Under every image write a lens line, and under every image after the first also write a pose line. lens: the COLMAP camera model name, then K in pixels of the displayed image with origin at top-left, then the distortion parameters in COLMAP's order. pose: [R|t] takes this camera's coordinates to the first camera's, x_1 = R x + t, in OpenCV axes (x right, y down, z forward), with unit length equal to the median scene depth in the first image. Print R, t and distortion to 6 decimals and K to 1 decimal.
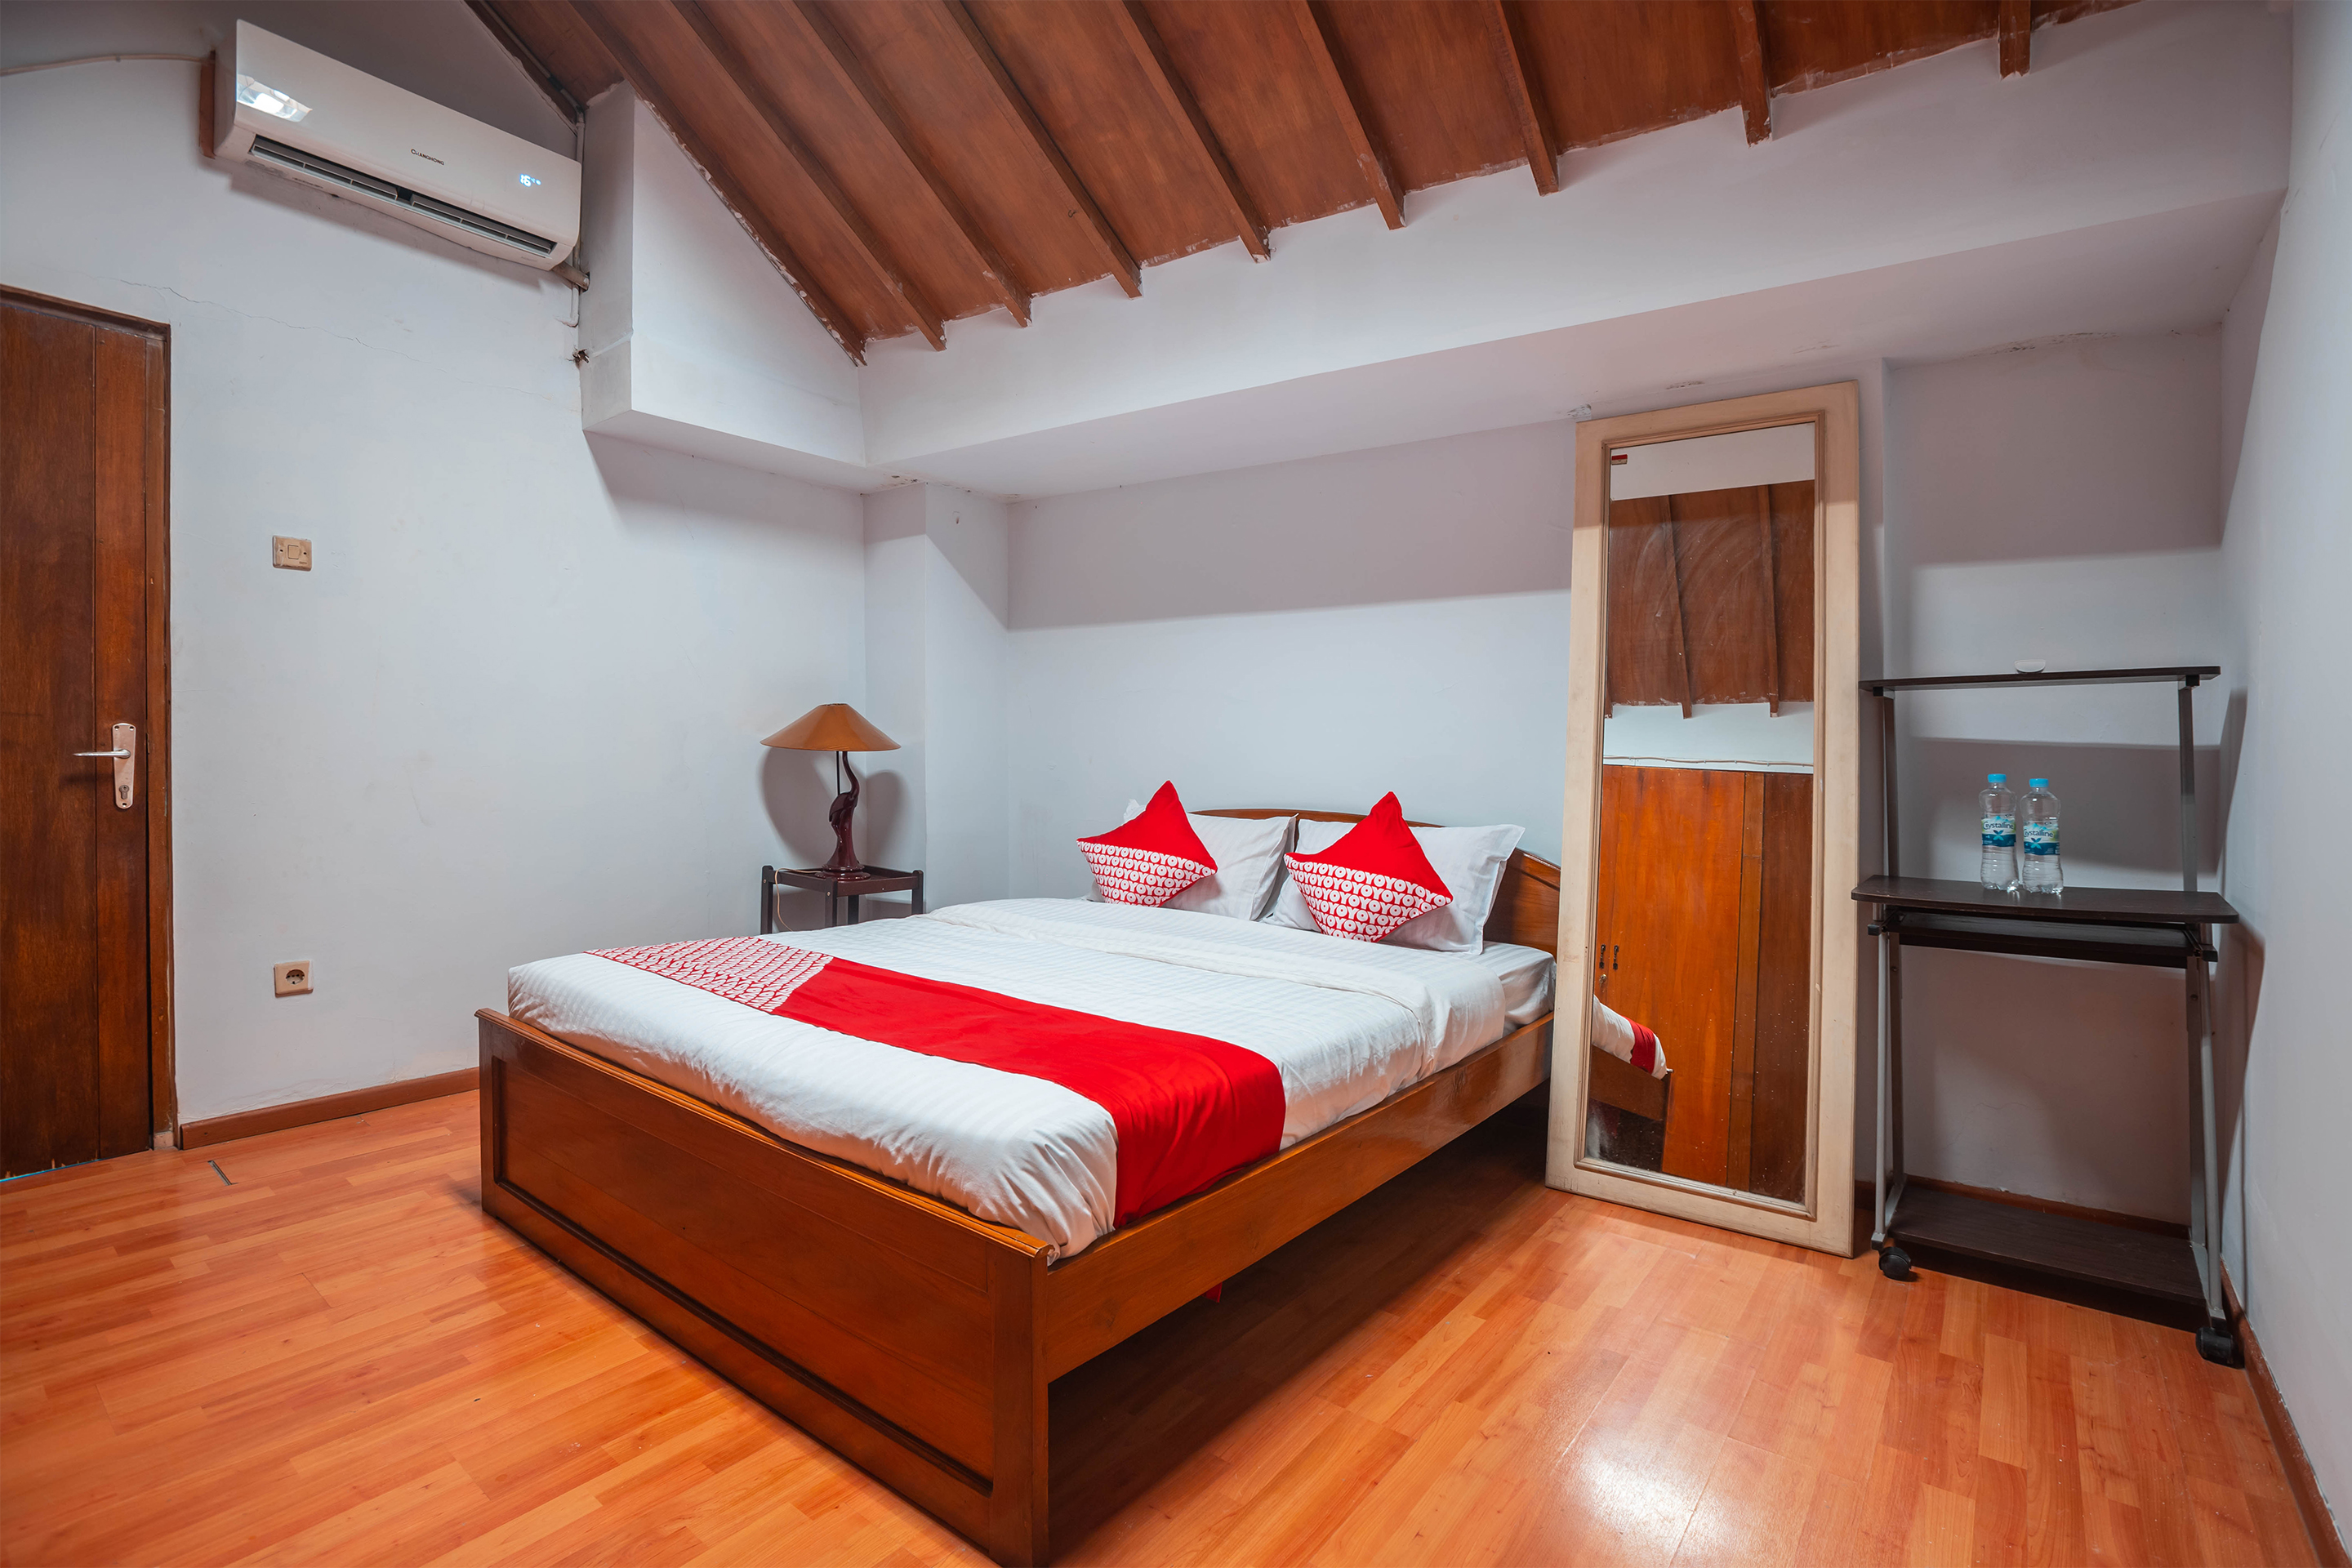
lens RADIAL K [[1109.5, 0, 1106.8], [0, 1109.5, 741.2], [0, 0, 1]] dist [-0.038368, 0.006926]
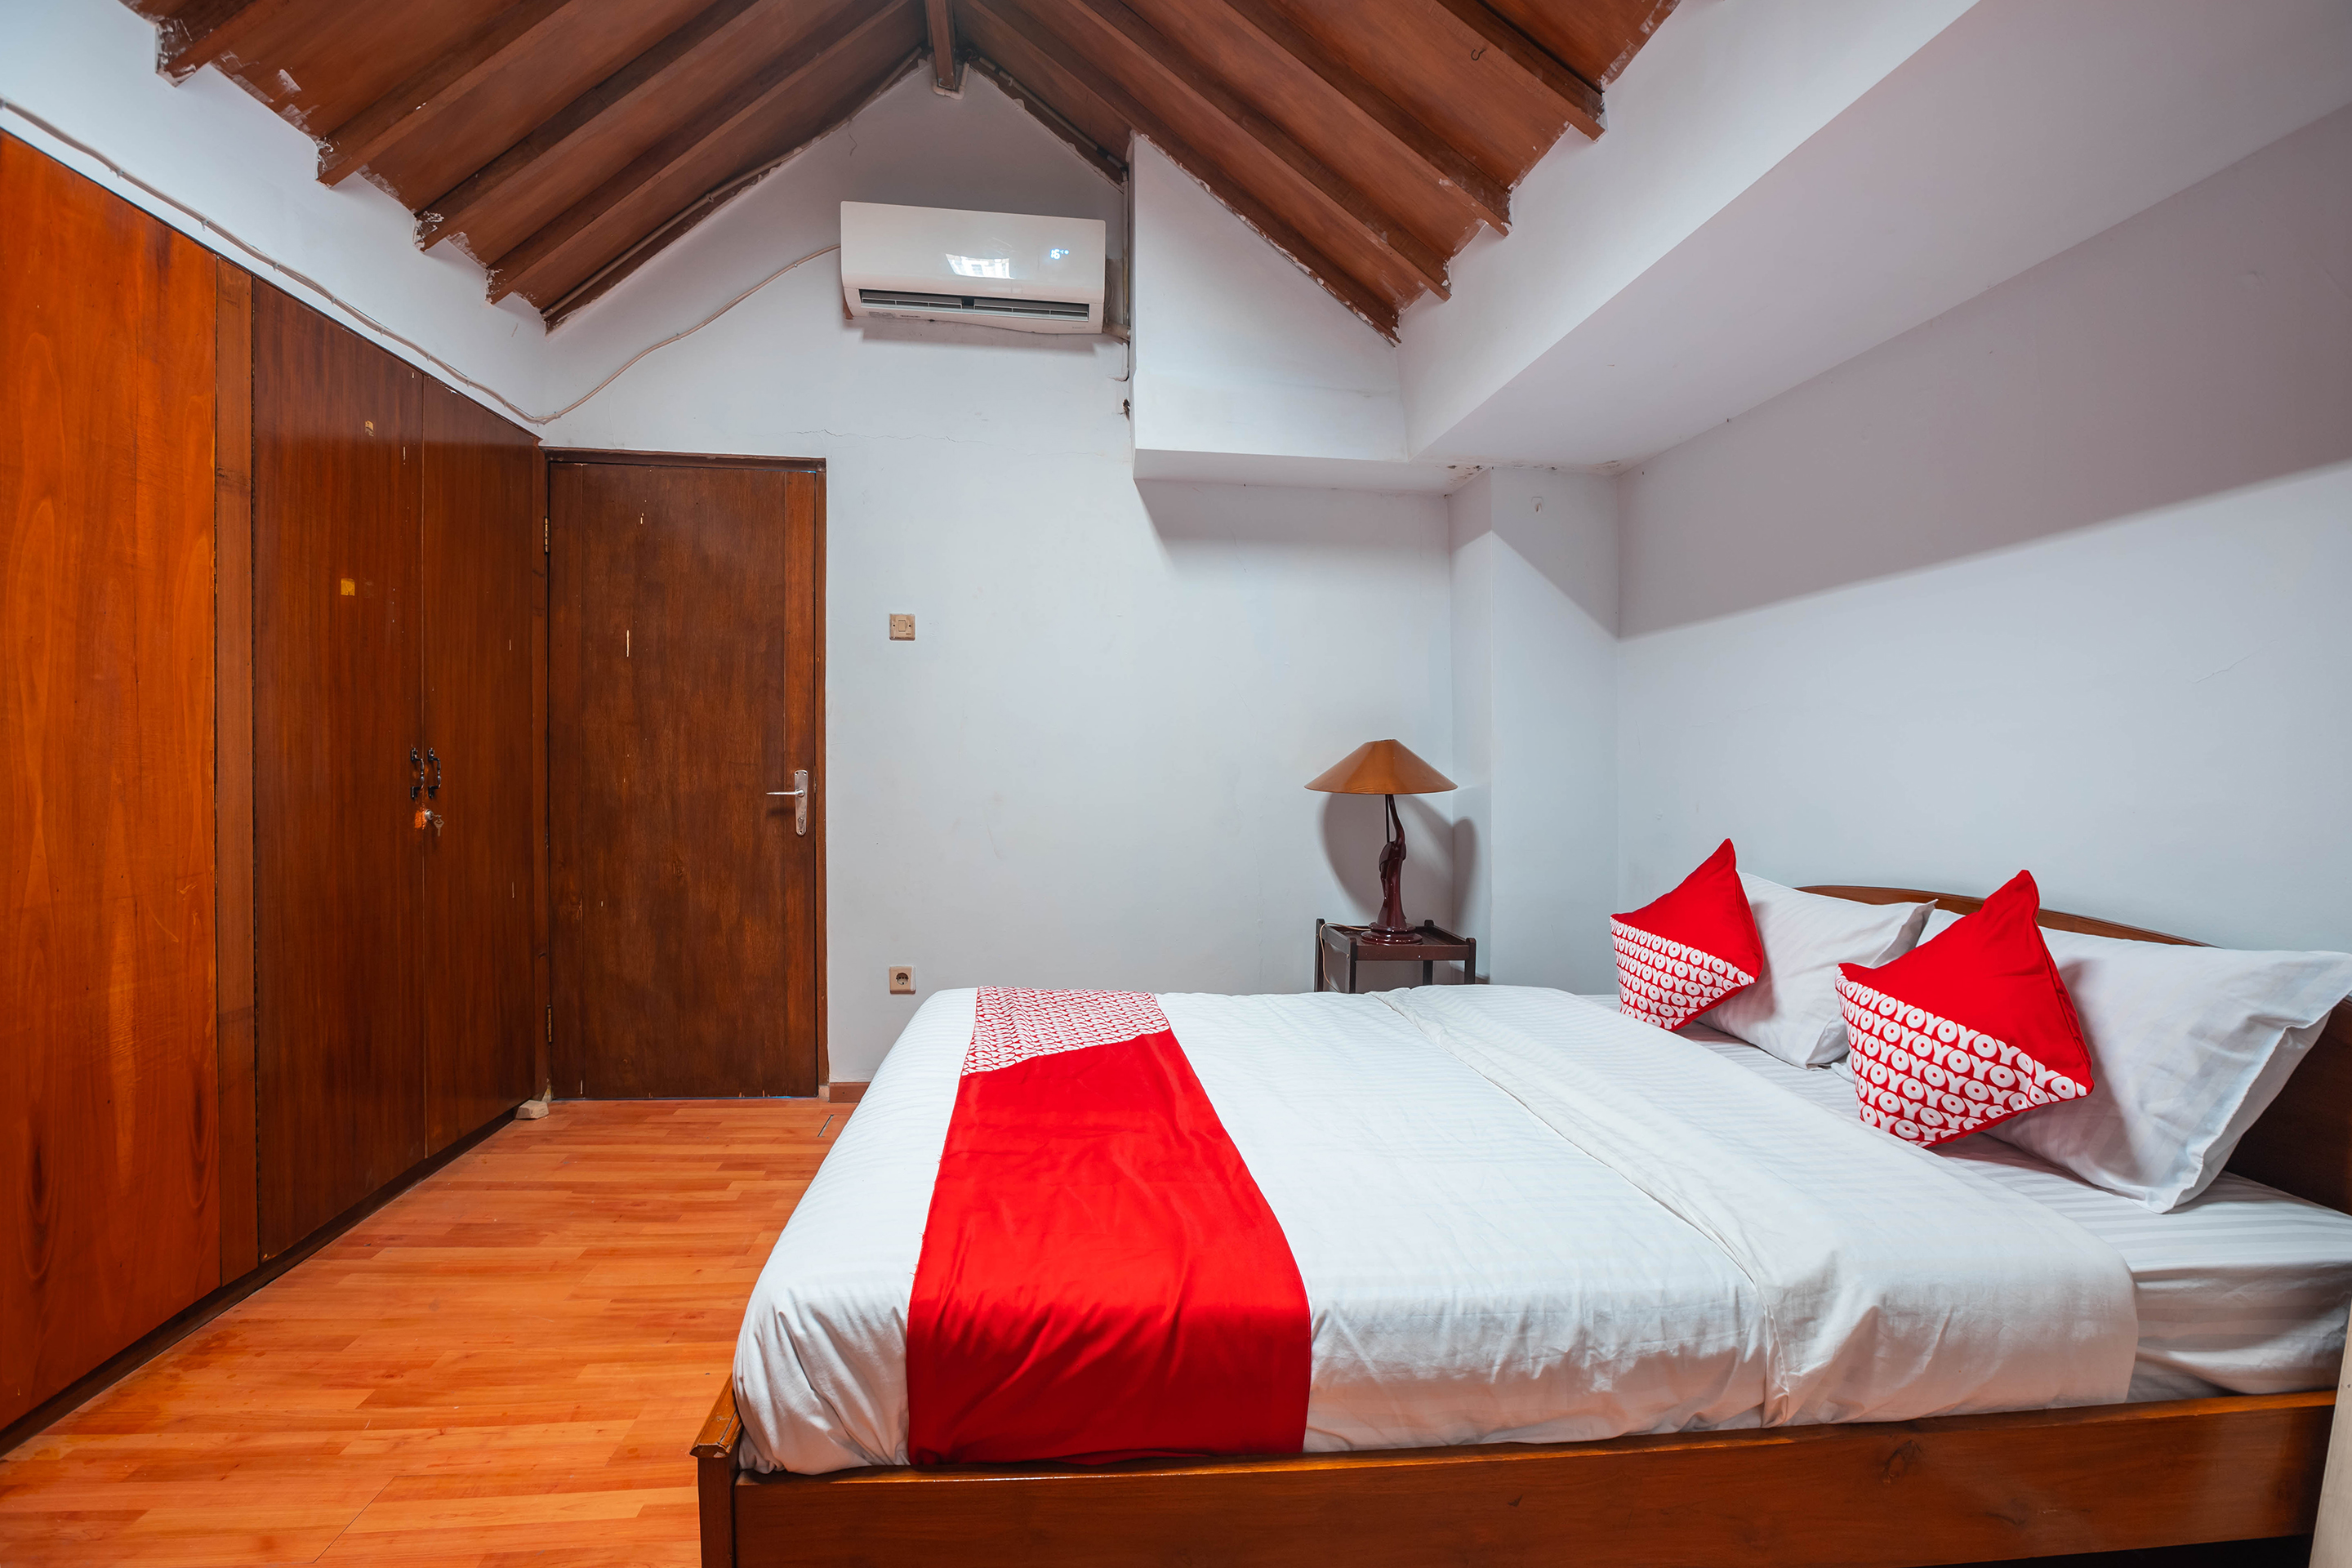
lens RADIAL K [[1109.5, 0, 1177.8], [0, 1109.5, 806.6], [0, 0, 1]] dist [-0.038368, 0.006926]
pose [[0.714591, 0.010854, -0.699458, 0.343144], [0.002074, 0.999842, 0.017634, 0.004998], [0.699539, -0.014052, 0.714456, 0.347182]]
